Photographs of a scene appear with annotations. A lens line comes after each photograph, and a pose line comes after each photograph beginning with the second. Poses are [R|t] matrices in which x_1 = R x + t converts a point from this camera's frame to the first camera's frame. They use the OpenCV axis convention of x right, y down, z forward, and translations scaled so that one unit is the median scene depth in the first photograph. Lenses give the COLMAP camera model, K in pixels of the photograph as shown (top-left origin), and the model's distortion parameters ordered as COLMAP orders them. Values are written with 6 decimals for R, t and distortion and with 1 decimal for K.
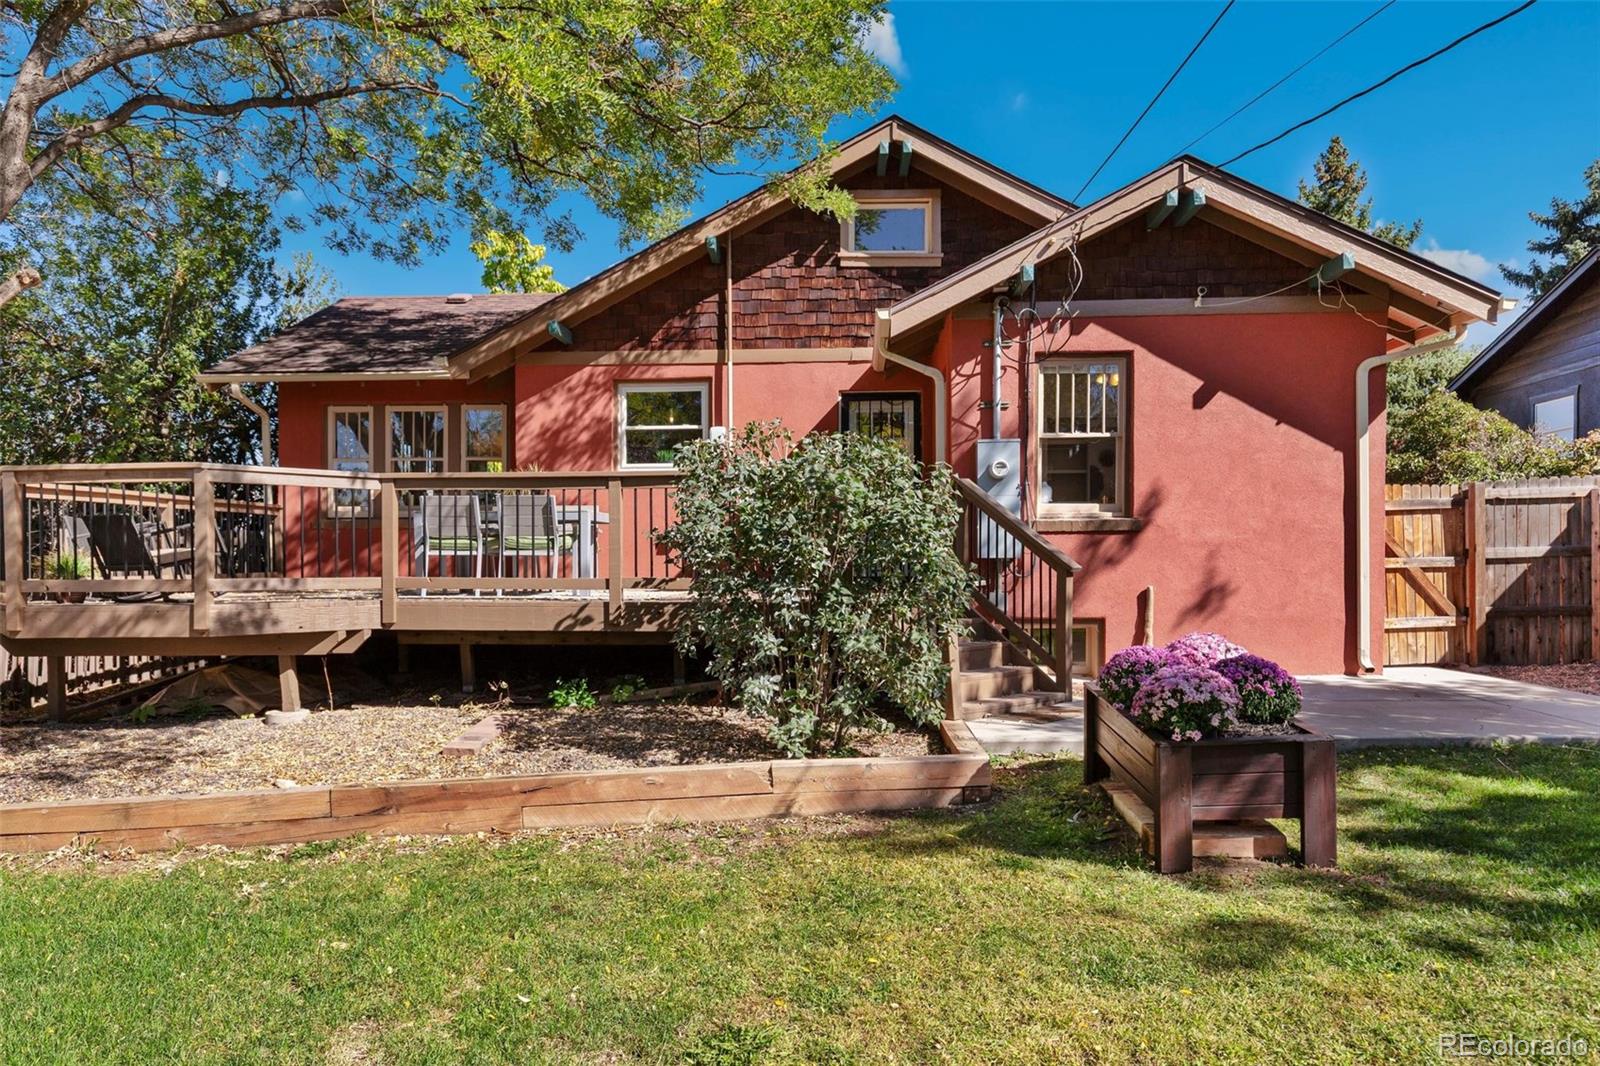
lens RADIAL K [[969.0, 0, 799.6], [0, 969.0, 564.0], [0, 0, 1]] dist [0.008480, 0.001196]
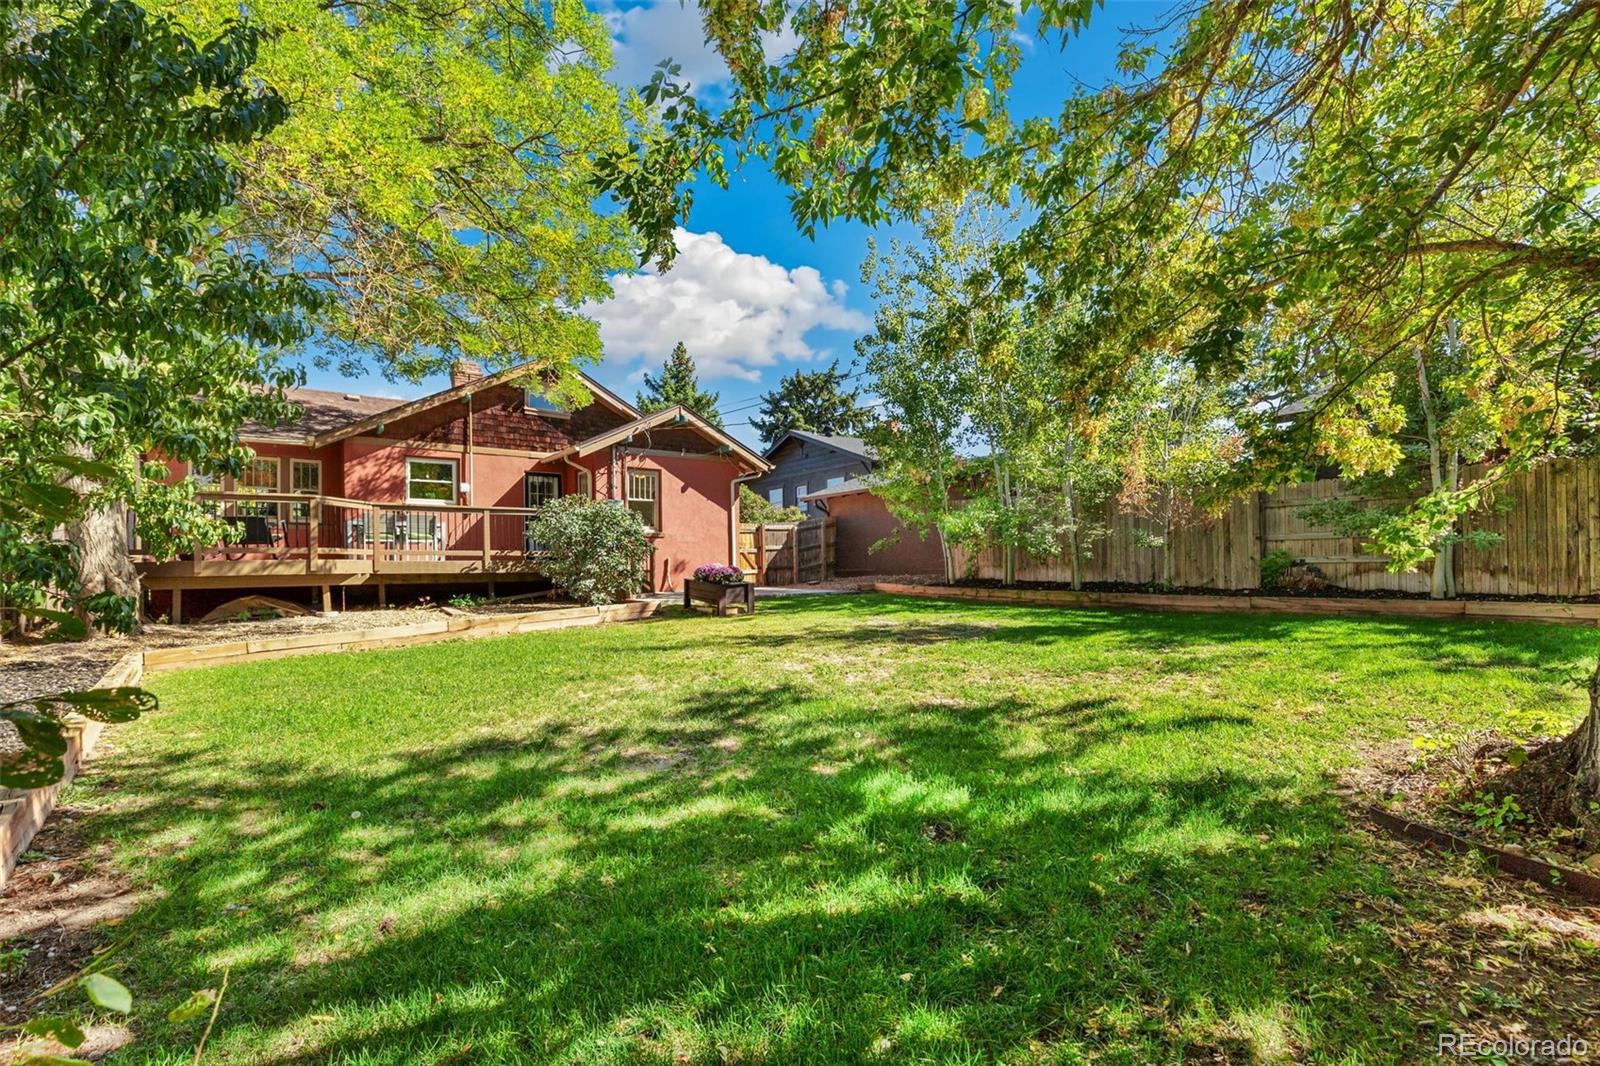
lens RADIAL K [[759.7, 0, 819.8], [0, 759.7, 539.0], [0, 0, 1]] dist [0.002283, -0.000008]
pose [[0.741204, 0.019763, 0.670988, -0.697055], [0.015538, 0.998794, -0.046582, 0.071192], [-0.671099, 0.044952, 0.740003, -0.788496]]
